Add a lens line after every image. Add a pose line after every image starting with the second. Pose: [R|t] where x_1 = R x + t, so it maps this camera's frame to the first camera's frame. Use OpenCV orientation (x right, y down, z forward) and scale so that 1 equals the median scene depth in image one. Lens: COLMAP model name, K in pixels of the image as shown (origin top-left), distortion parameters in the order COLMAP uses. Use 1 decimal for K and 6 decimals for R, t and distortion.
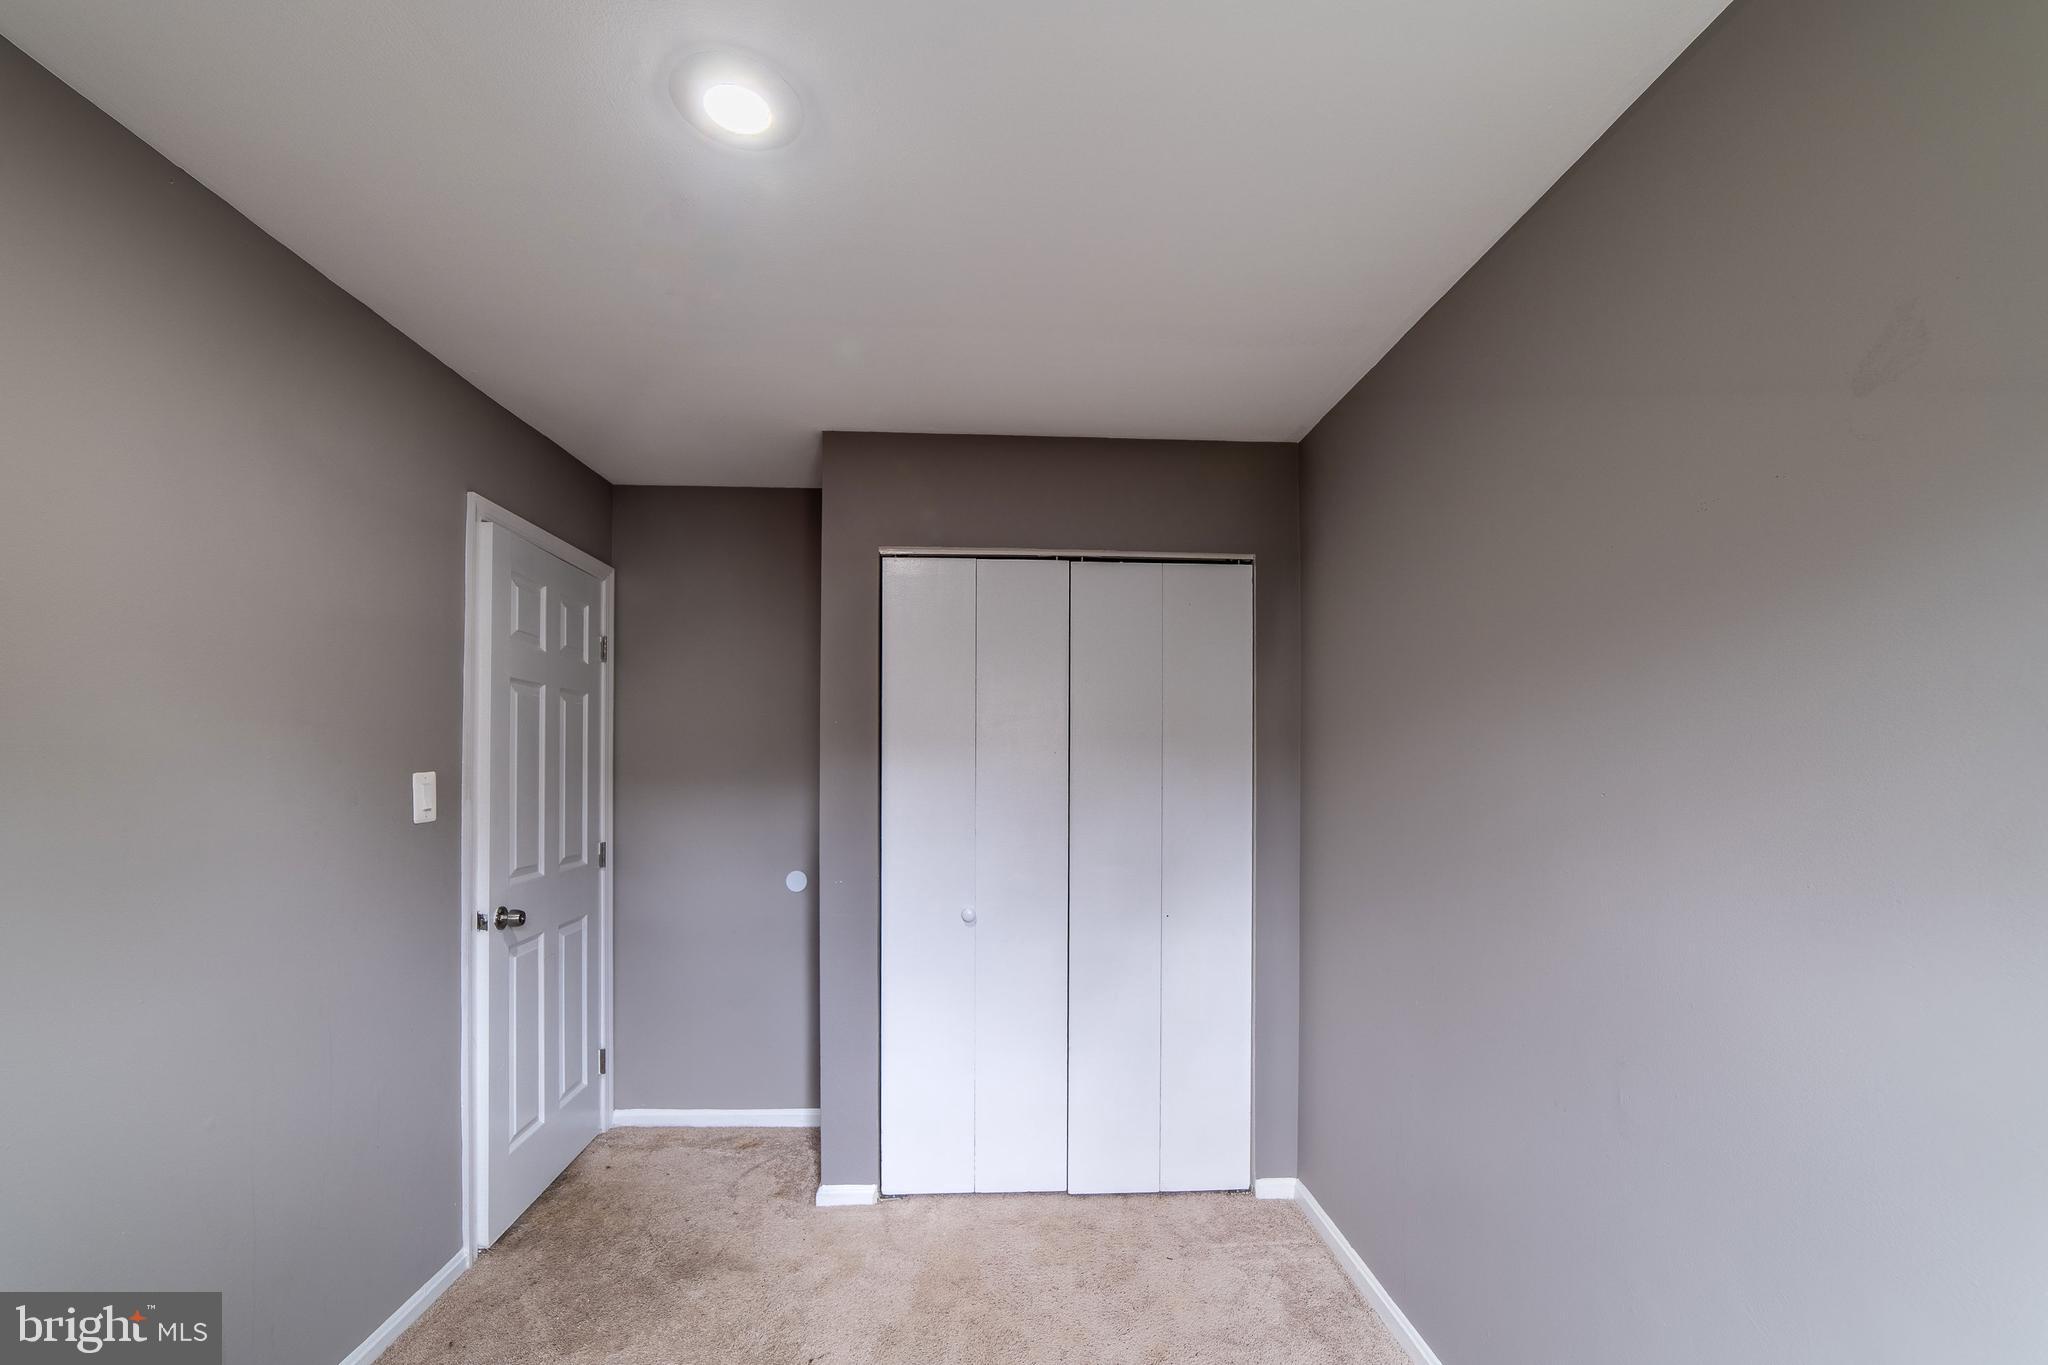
lens RADIAL K [[833.8, 0, 1016.0], [0, 833.8, 752.1], [0, 0, 1]] dist [-0.015781, 0.000210]
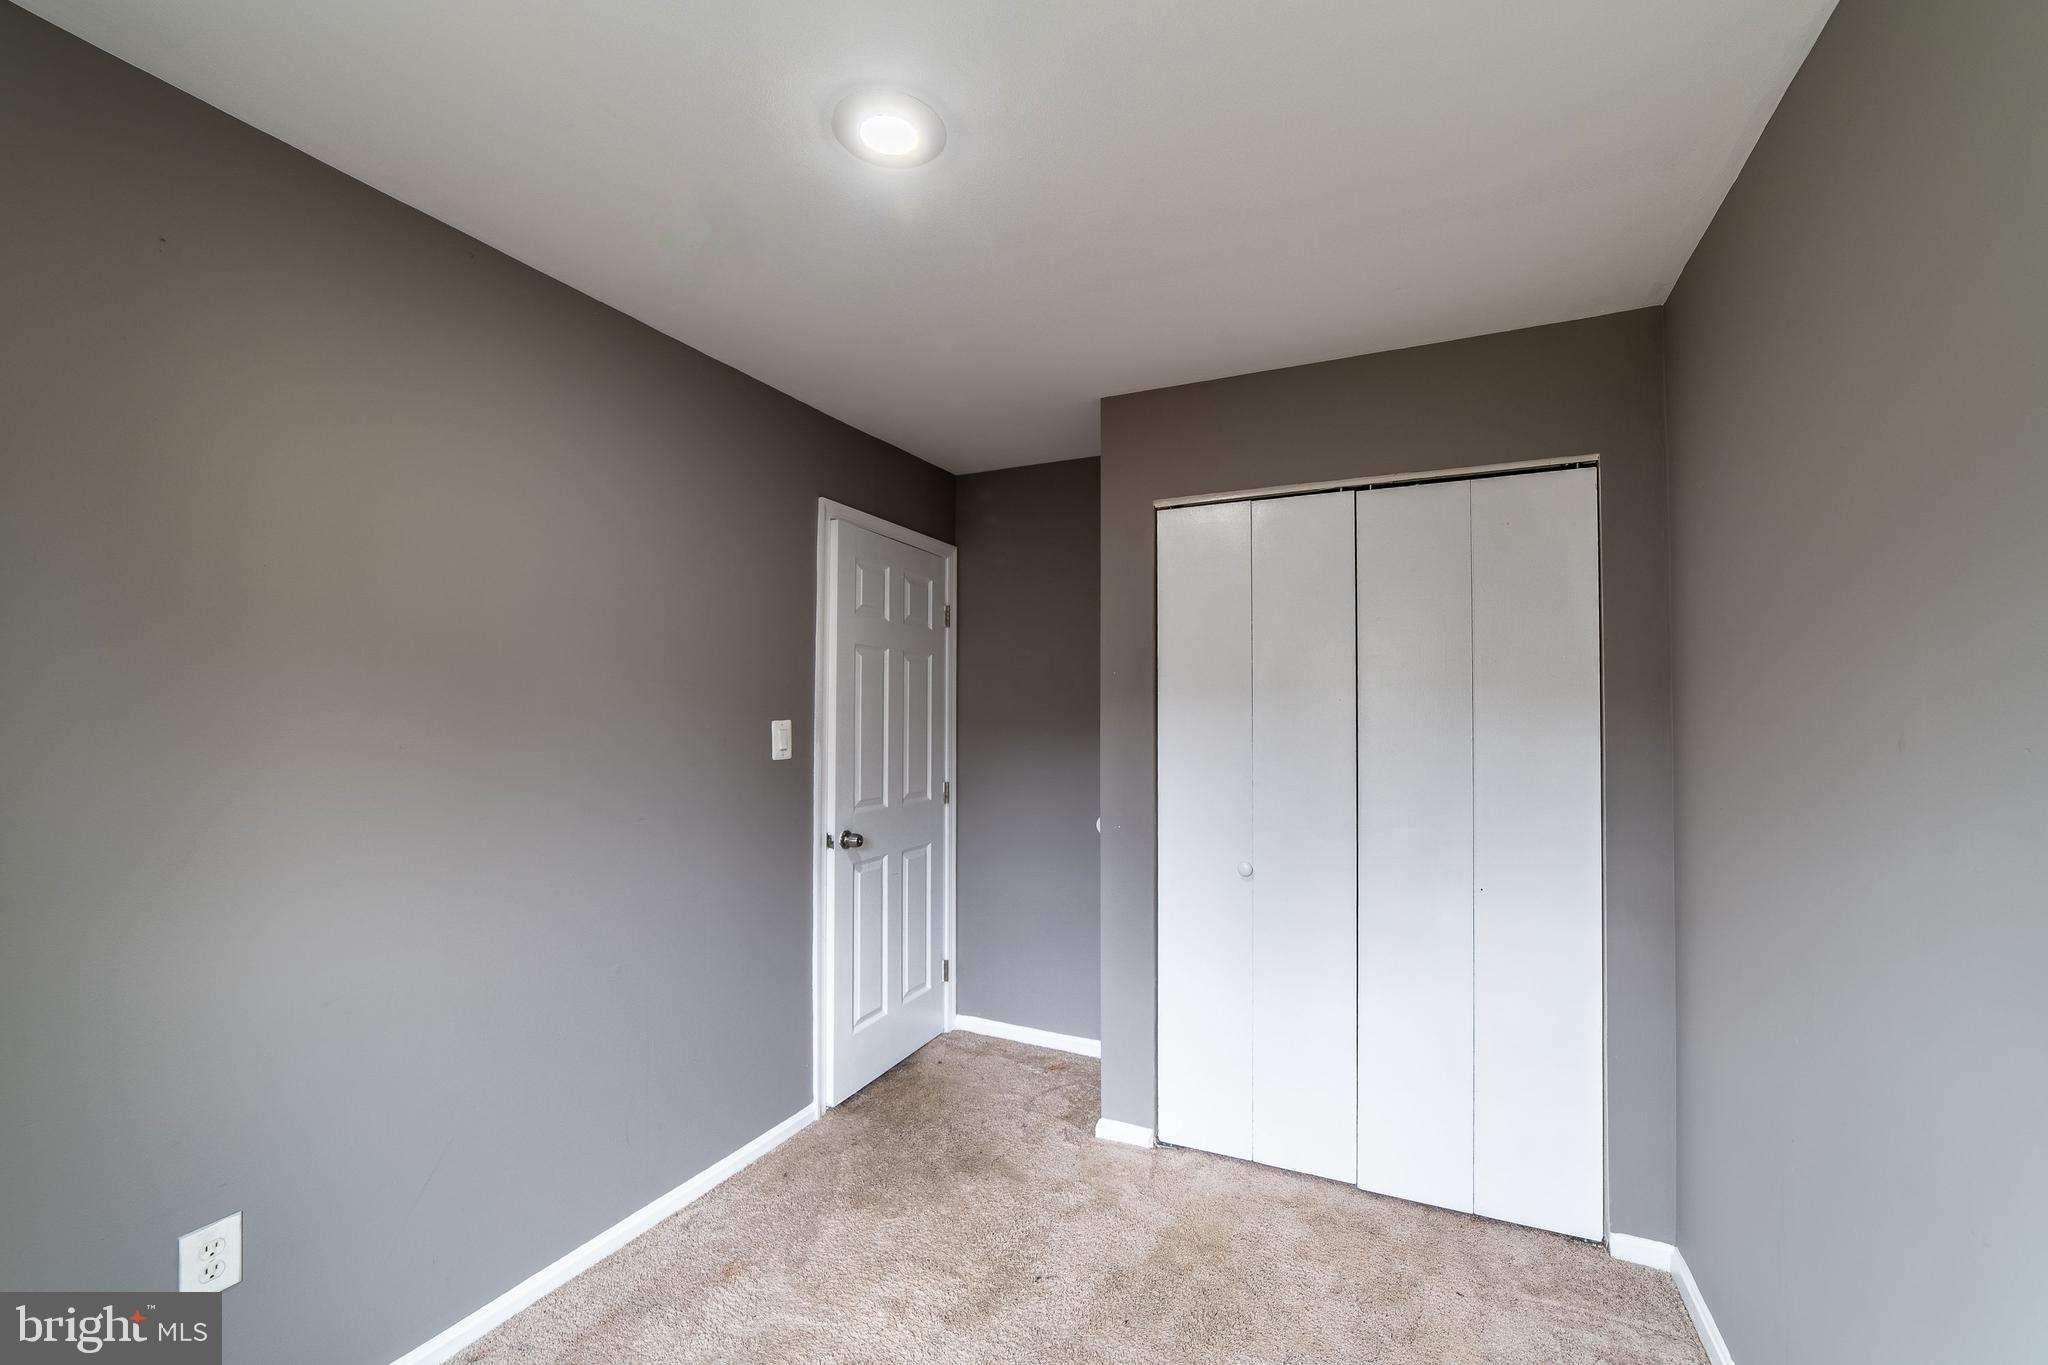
lens RADIAL K [[813.1, 0, 1026.5], [0, 813.1, 691.4], [0, 0, 1]] dist [-0.020878, 0.006644]
pose [[0.885727, -0.014643, -0.463975, 0.161374], [0.007794, 0.999831, -0.016677, 0.002724], [0.464141, 0.011155, 0.885691, 0.050580]]
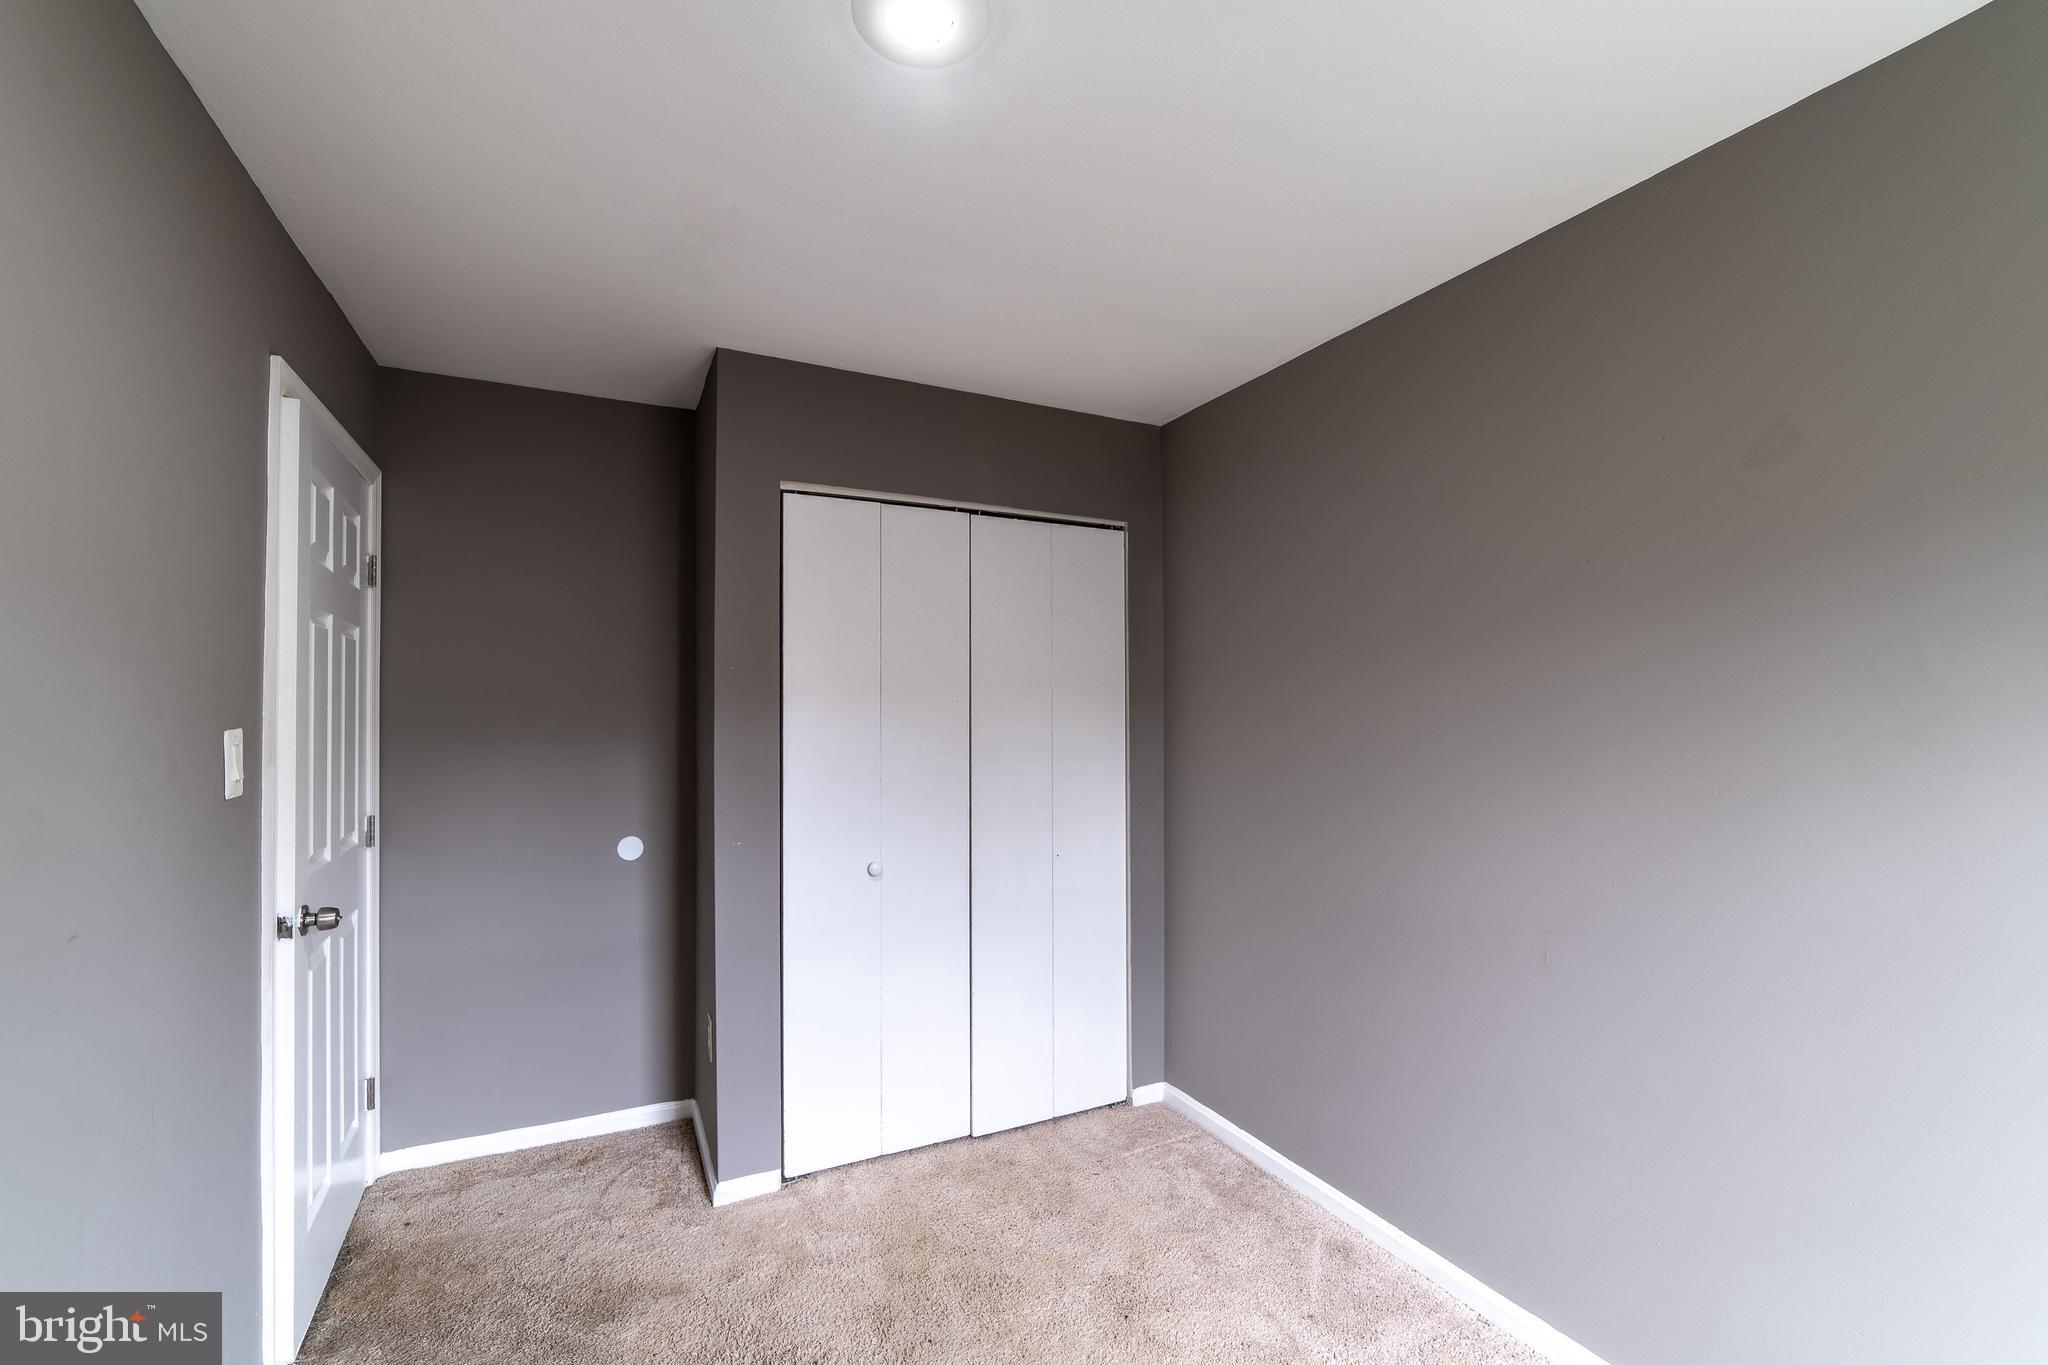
lens RADIAL K [[834.2, 0, 1029.2], [0, 834.2, 690.8], [0, 0, 1]] dist [-0.021738, 0.006895]
pose [[0.918735, 0.004813, 0.394846, -0.281473], [-0.001051, 0.999952, -0.009744, -0.003062], [-0.394874, 0.008538, 0.918695, 0.038844]]
